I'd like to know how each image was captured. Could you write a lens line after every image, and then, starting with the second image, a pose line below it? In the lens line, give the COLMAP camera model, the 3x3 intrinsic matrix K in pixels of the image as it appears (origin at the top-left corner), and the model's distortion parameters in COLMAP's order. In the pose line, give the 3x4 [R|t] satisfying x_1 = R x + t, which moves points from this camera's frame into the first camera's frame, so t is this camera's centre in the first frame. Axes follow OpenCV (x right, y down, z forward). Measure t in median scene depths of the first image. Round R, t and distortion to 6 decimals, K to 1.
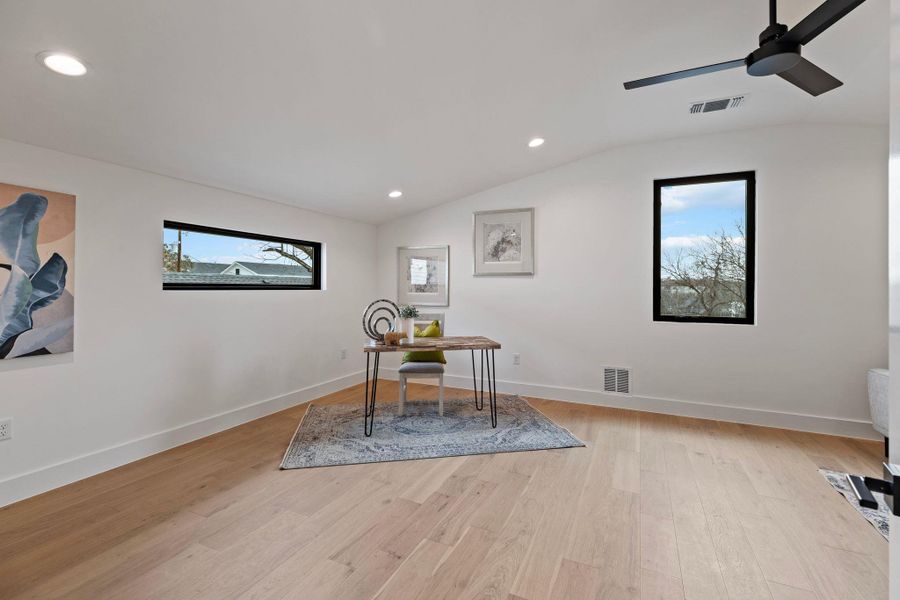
lens RADIAL K [[408.9, 0, 450.2], [0, 408.9, 293.0], [0, 0, 1]] dist [-0.002252, 0.000060]
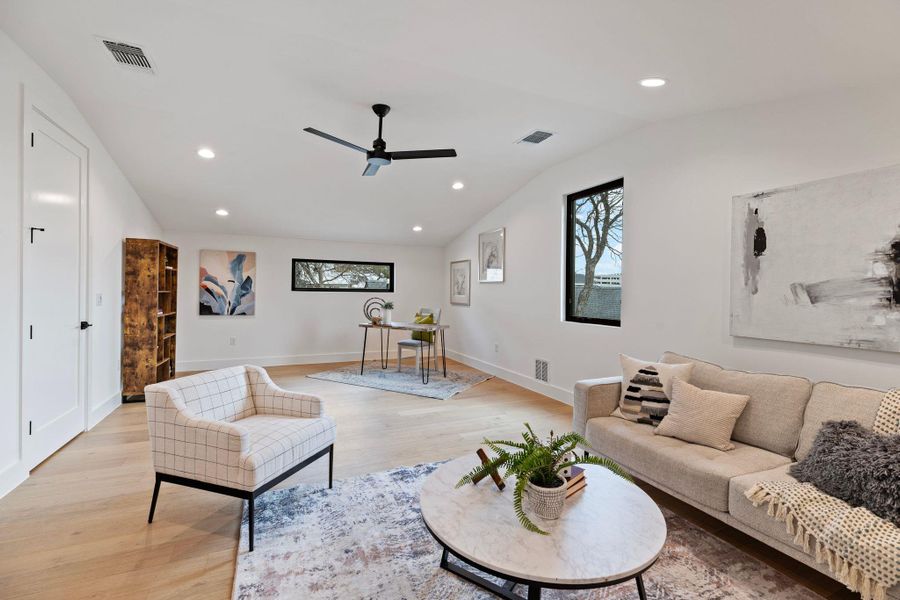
lens RADIAL K [[408.9, 0, 447.5], [0, 408.9, 297.7], [0, 0, 1]] dist [-0.002252, 0.000060]
pose [[0.751682, 0.013505, -0.659388, 1.166403], [-0.017412, 0.999848, 0.000629, 0.011639], [0.659296, 0.011009, 0.751803, -0.073975]]
